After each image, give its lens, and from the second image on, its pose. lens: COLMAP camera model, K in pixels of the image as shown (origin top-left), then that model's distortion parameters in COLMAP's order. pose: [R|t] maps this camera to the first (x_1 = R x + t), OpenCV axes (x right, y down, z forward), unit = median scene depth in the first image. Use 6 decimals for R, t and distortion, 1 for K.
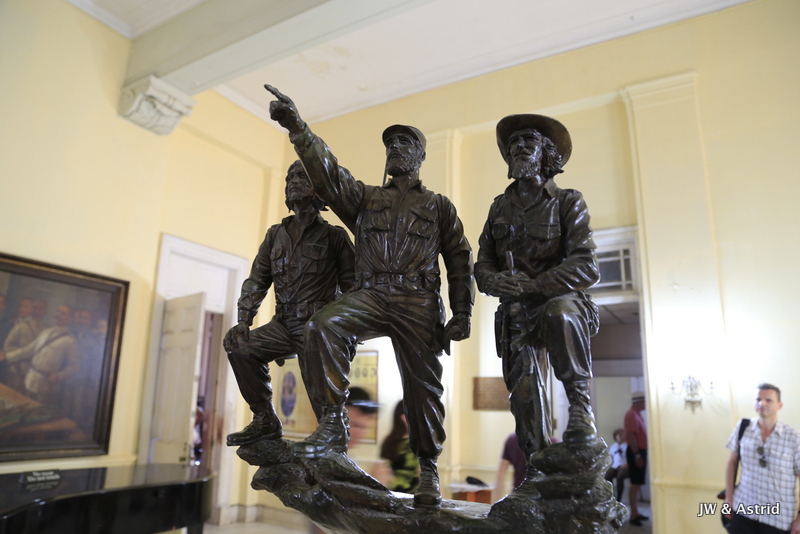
lens RADIAL K [[545.9, 0, 401.9], [0, 545.9, 261.7], [0, 0, 1]] dist [-0.097057, 0.023503]
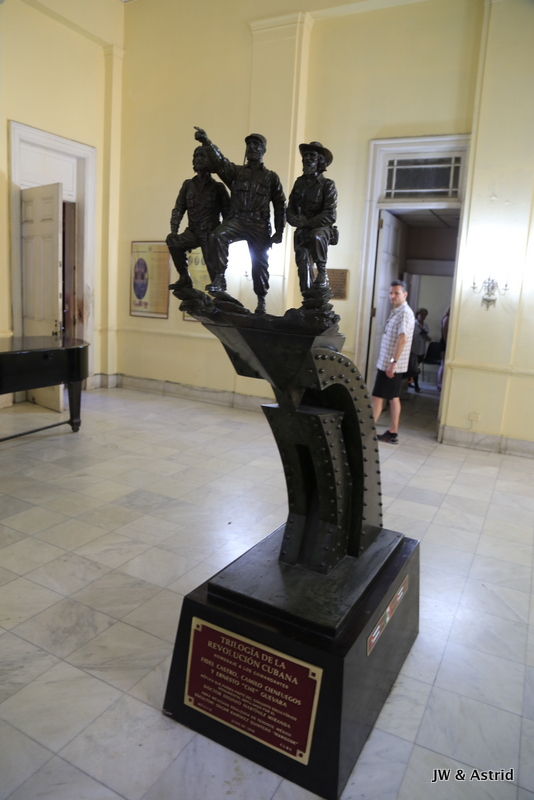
lens RADIAL K [[545.9, 0, 266.3], [0, 545.9, 397.0], [0, 0, 1]] dist [-0.097057, 0.023503]
pose [[0.998391, 0.023315, 0.051686, -0.033877], [-0.043176, 0.903484, 0.426441, -0.200406], [-0.036755, -0.427987, 0.903037, -1.094971]]
